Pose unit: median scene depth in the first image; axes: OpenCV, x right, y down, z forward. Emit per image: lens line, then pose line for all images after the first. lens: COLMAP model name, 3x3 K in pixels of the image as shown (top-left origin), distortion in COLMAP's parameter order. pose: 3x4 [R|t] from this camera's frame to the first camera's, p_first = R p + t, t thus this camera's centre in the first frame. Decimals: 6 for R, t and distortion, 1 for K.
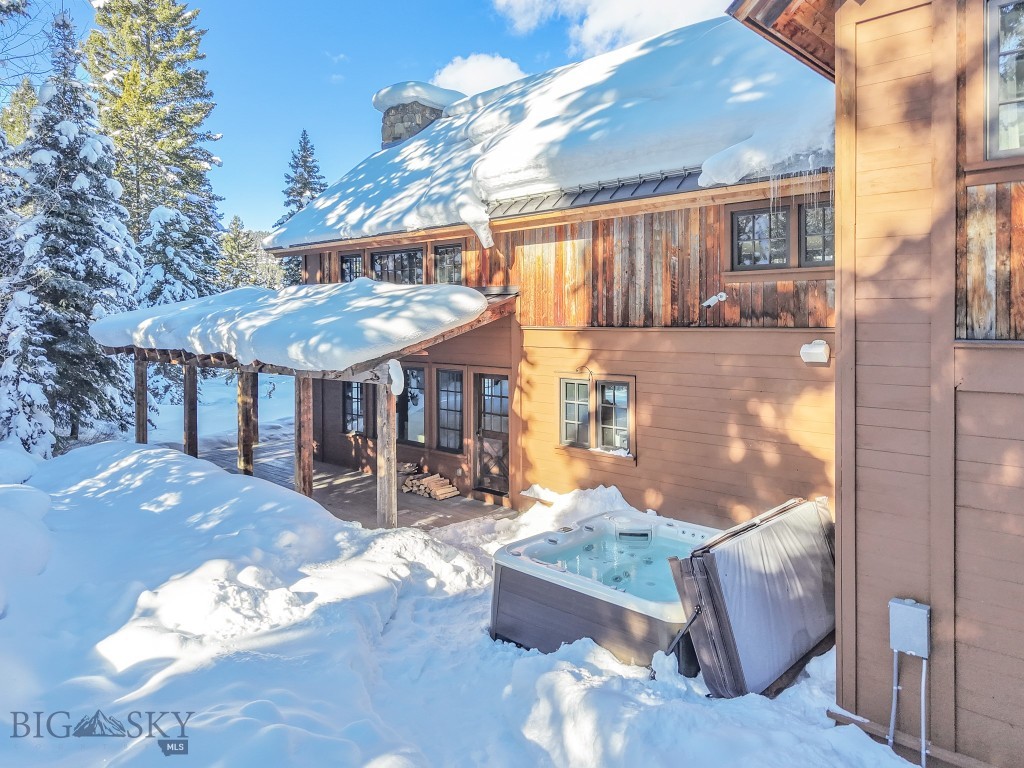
lens RADIAL K [[716.8, 0, 494.4], [0, 716.8, 319.9], [0, 0, 1]] dist [-0.006685, -0.006642]
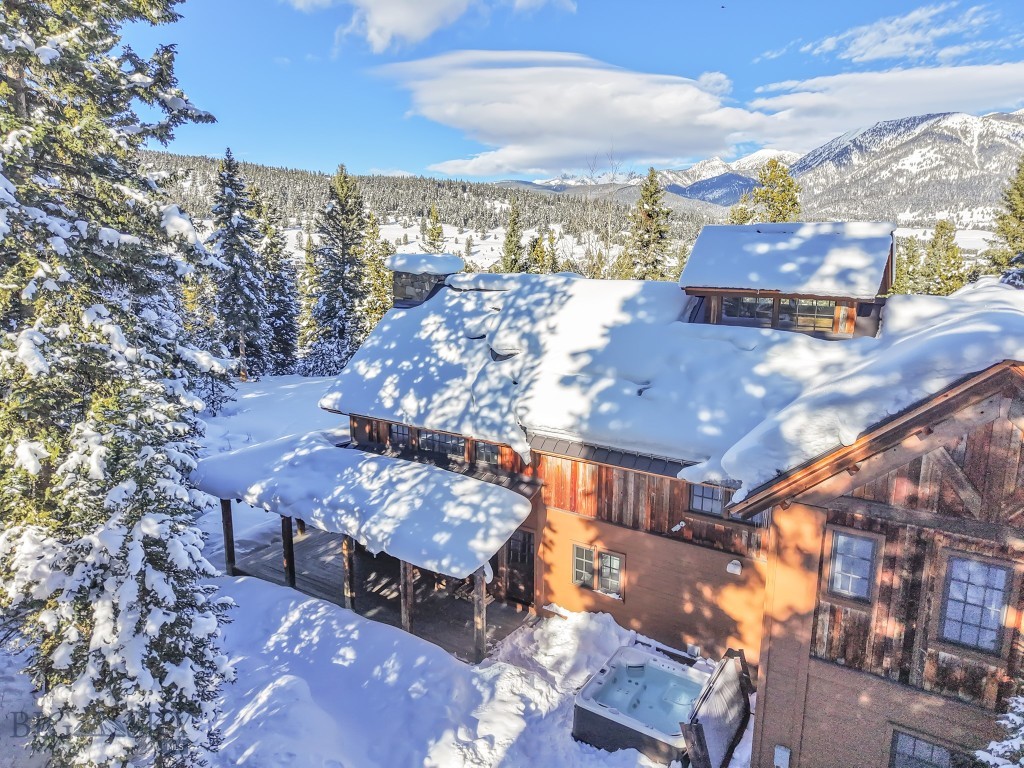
lens RADIAL K [[688.4, 0, 514.1], [0, 688.4, 378.0], [0, 0, 1]] dist [-0.005533, 0.001308]
pose [[0.978111, -0.030459, 0.205842, -0.390089], [-0.008798, 0.982291, 0.187156, -0.648549], [-0.207898, -0.184870, 0.960522, -0.426198]]
